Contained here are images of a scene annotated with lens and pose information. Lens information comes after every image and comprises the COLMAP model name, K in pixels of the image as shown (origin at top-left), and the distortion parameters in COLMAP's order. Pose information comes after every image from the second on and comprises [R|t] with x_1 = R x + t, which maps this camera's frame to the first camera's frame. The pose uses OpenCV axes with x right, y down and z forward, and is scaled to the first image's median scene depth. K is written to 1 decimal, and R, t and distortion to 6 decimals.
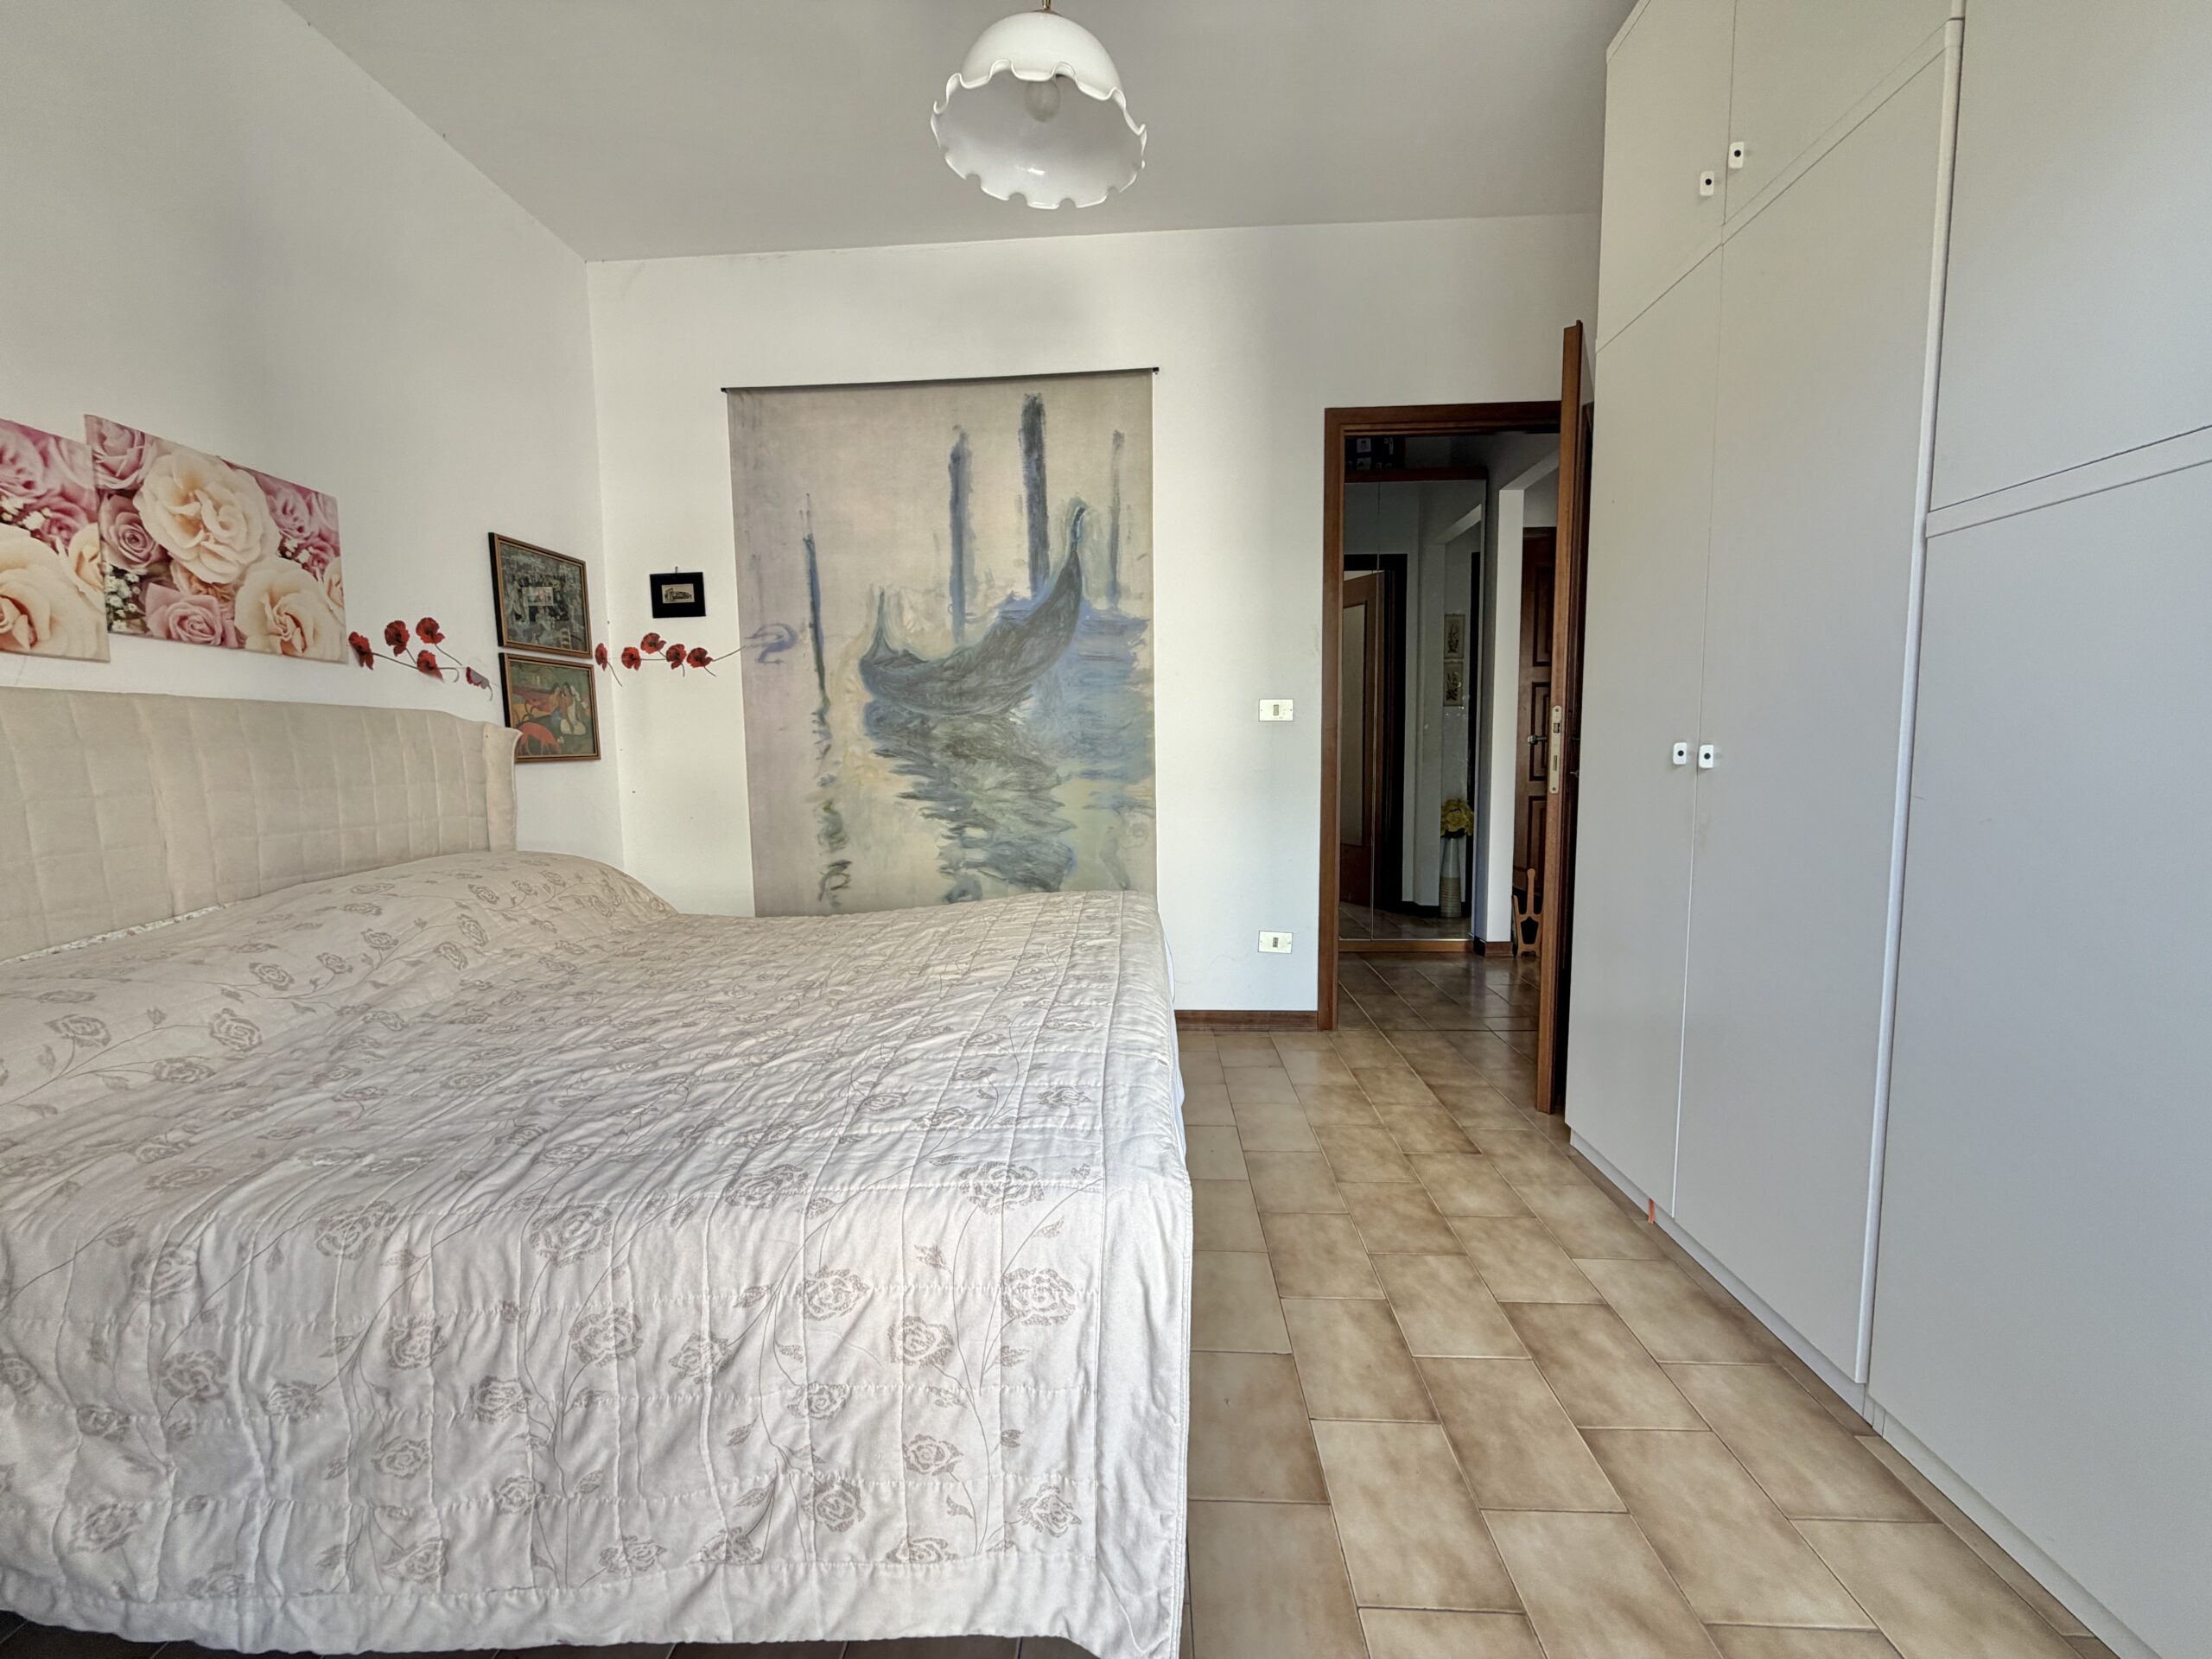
lens RADIAL K [[879.9, 0, 1105.4], [0, 879.9, 833.6], [0, 0, 1]] dist [0.000522, -0.000299]
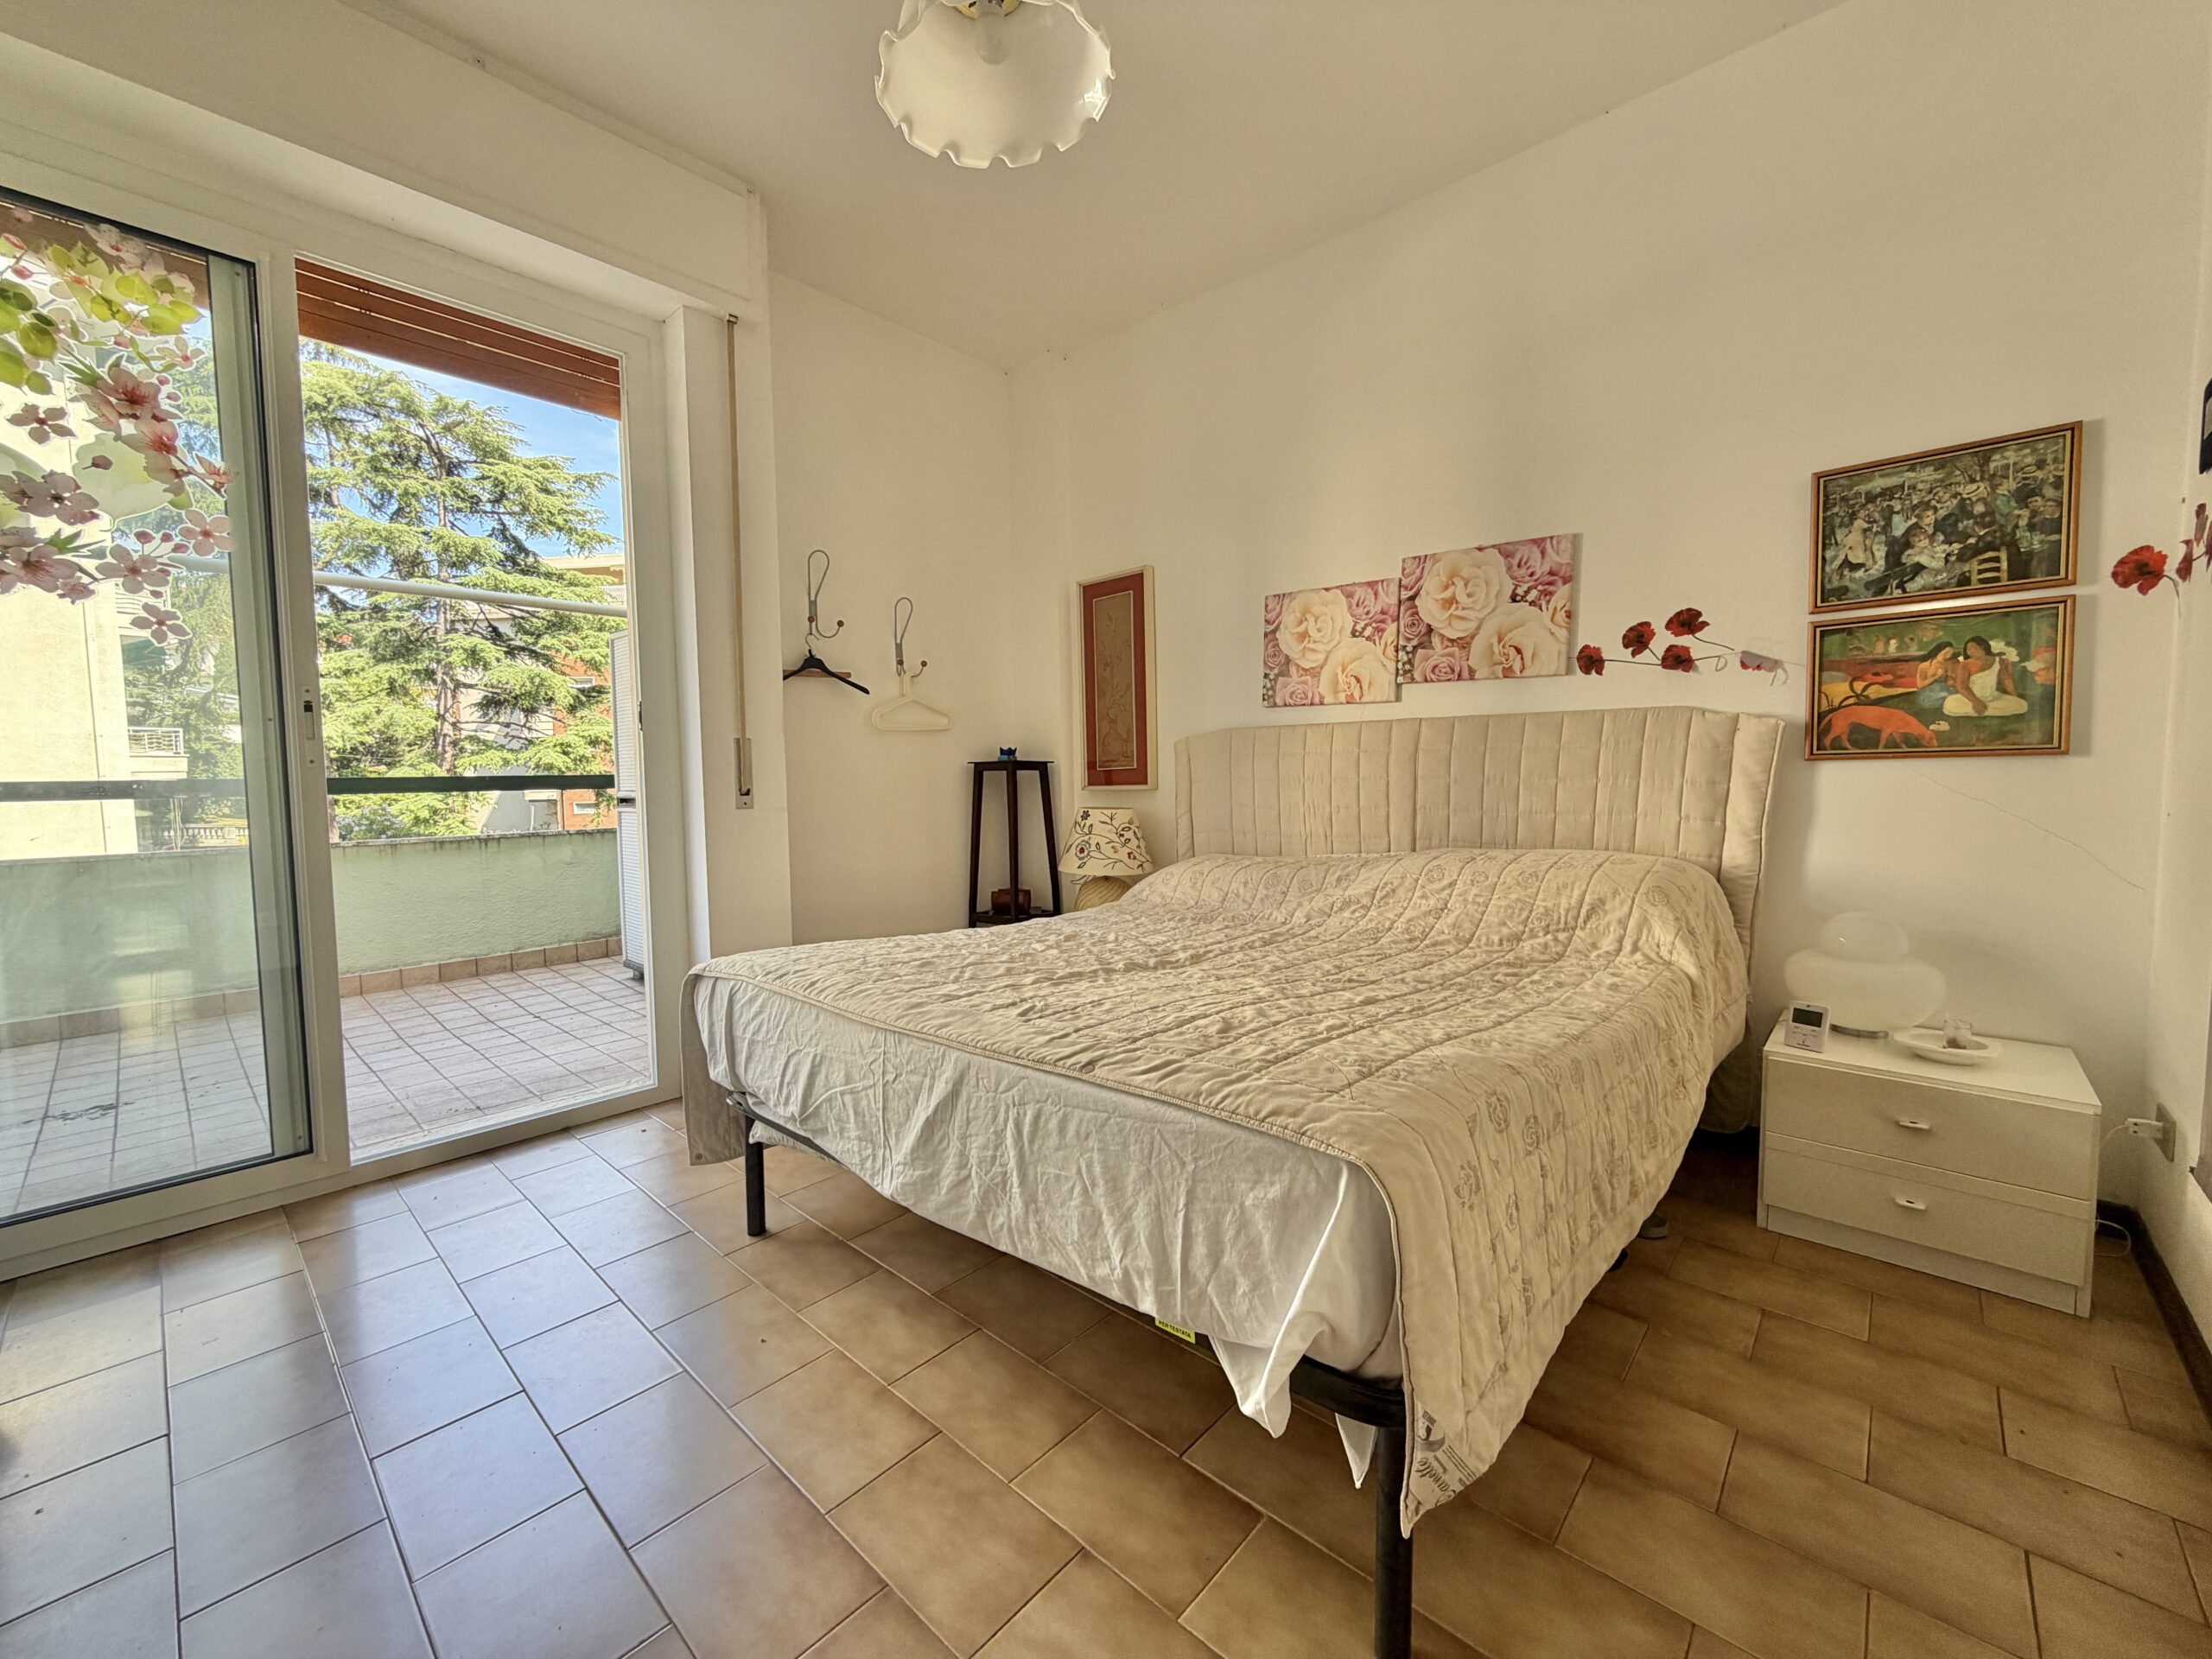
lens RADIAL K [[879.9, 0, 1106.2], [0, 879.9, 822.7], [0, 0, 1]] dist [0.000522, -0.000299]
pose [[-0.633824, 0.121829, -0.763822, 0.463651], [-0.017234, 0.985048, 0.171415, -0.196189], [0.773285, 0.121810, -0.622248, 1.322500]]
